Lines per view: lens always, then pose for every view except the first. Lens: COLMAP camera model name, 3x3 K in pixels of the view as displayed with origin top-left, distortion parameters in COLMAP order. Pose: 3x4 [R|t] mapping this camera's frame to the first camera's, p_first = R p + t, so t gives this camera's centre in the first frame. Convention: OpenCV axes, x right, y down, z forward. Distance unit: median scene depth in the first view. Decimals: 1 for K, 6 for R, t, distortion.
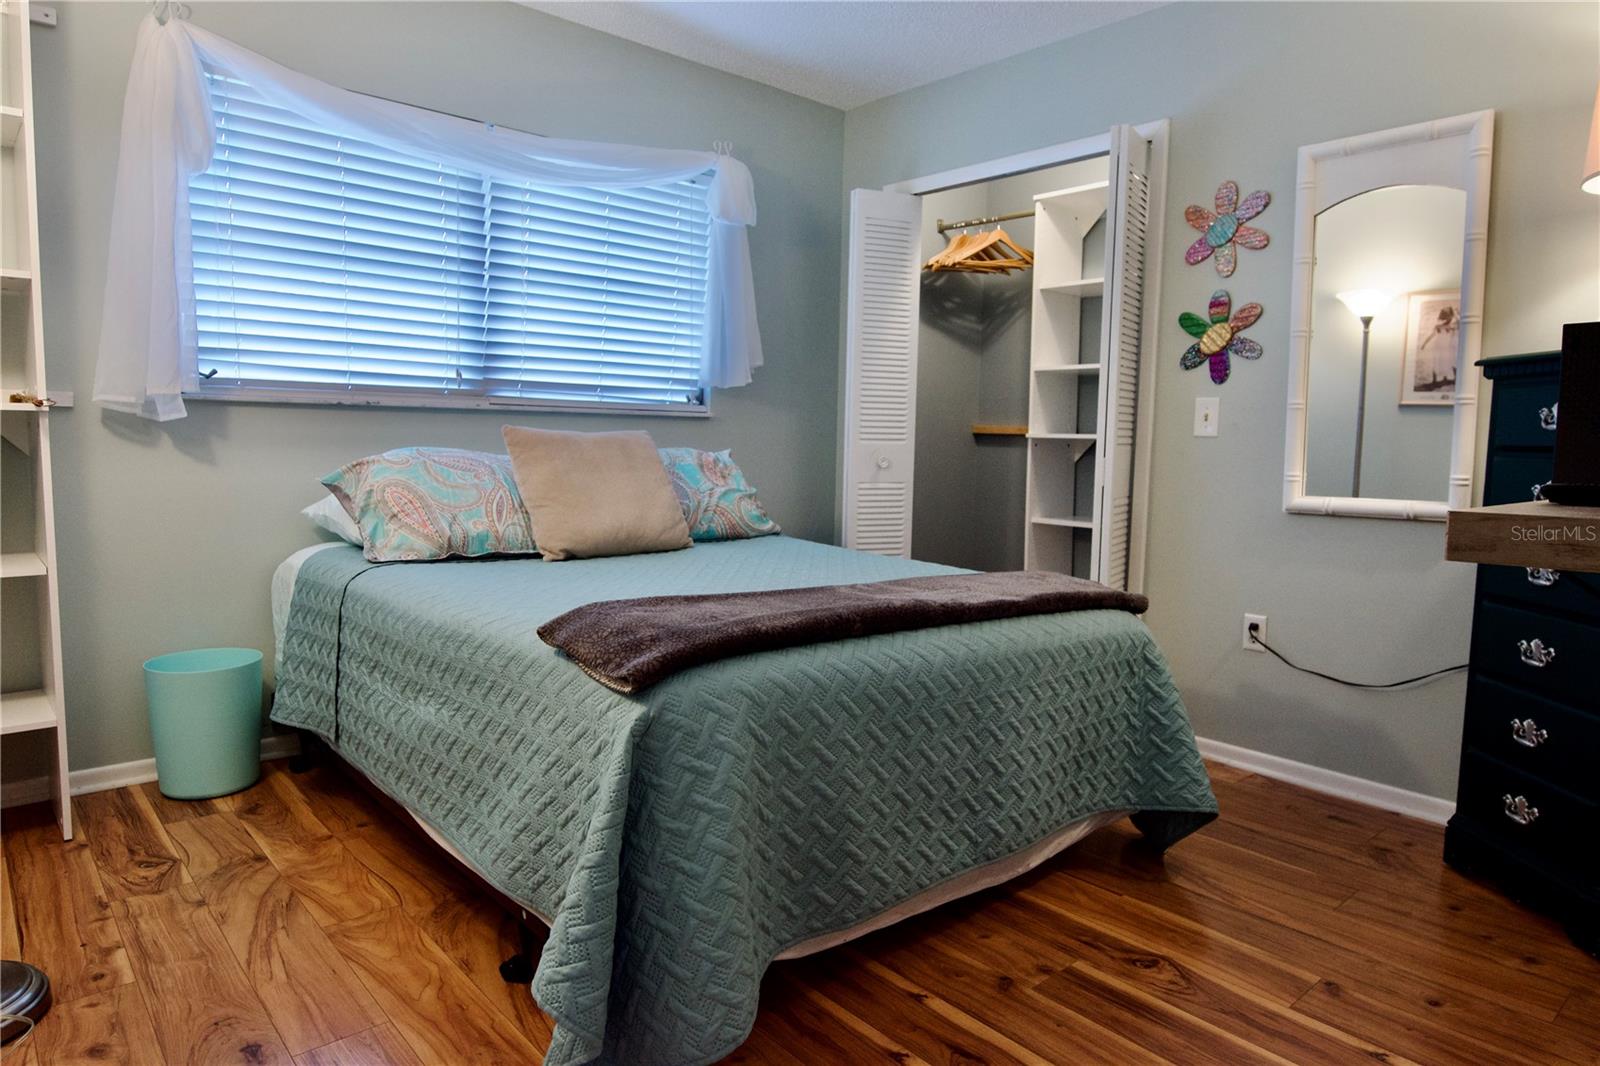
lens RADIAL K [[981.6, 0, 794.8], [0, 981.6, 533.7], [0, 0, 1]] dist [-0.012753, -0.005624]
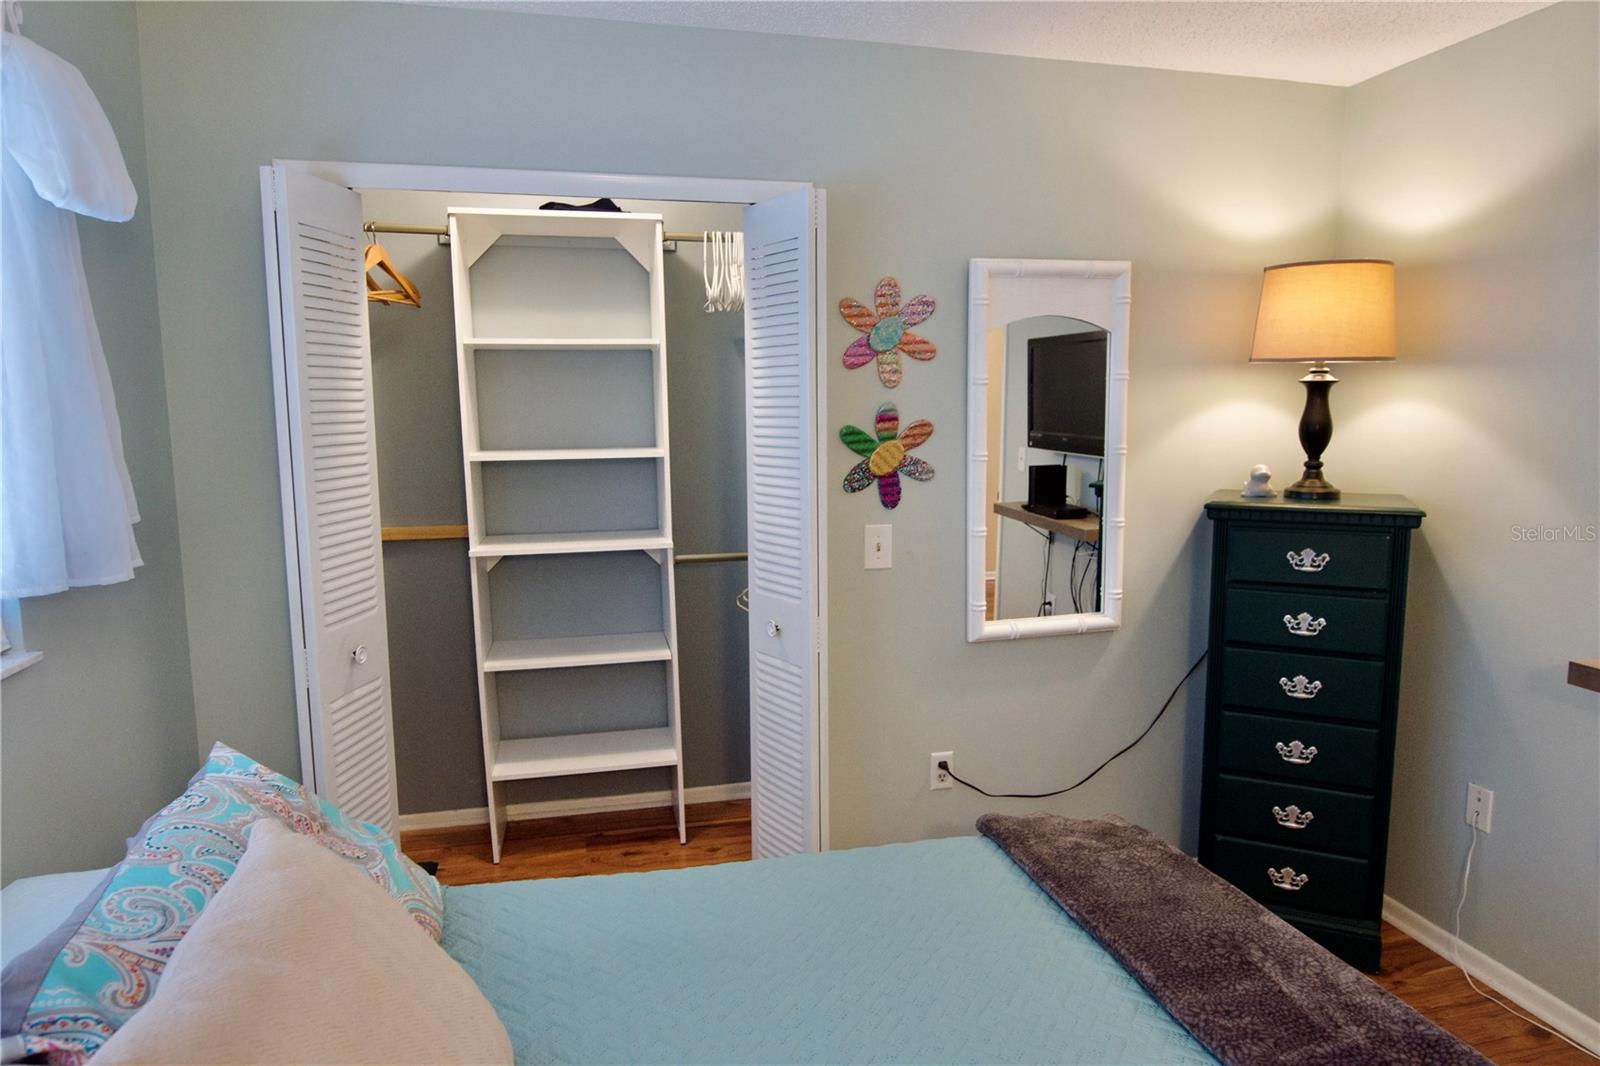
lens RADIAL K [[981.6, 0, 799.9], [0, 981.6, 534.8], [0, 0, 1]] dist [-0.012753, -0.005624]
pose [[0.457252, -0.146332, 0.877216, -0.601370], [0.104841, 0.988362, 0.110224, -0.377389], [-0.883136, 0.041568, 0.467272, 1.062601]]
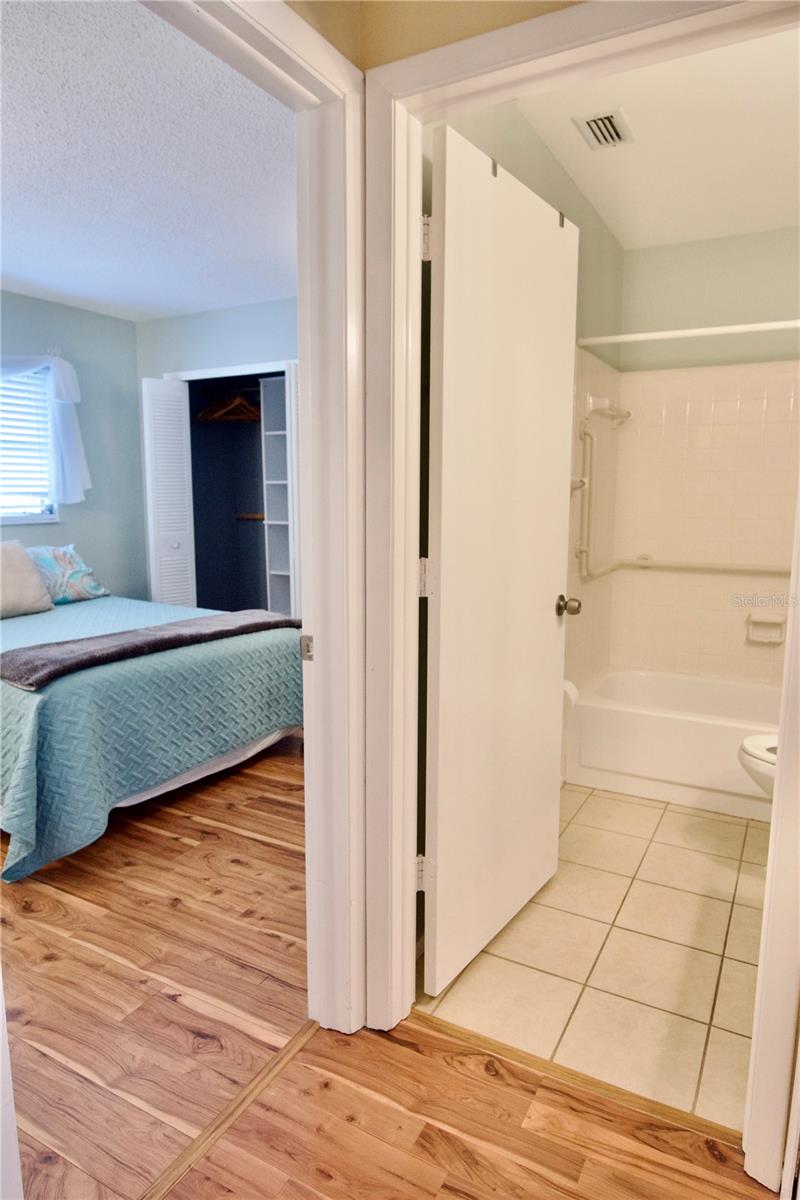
lens RADIAL K [[736.2, 0, 395.0], [0, 736.2, 595.3], [0, 0, 1]] dist [-0.012753, -0.005624]
pose [[0.940247, -0.068666, 0.333499, 0.044162], [0.053869, 0.997118, 0.053427, -0.071370], [-0.336206, -0.032269, 0.941235, -0.611957]]
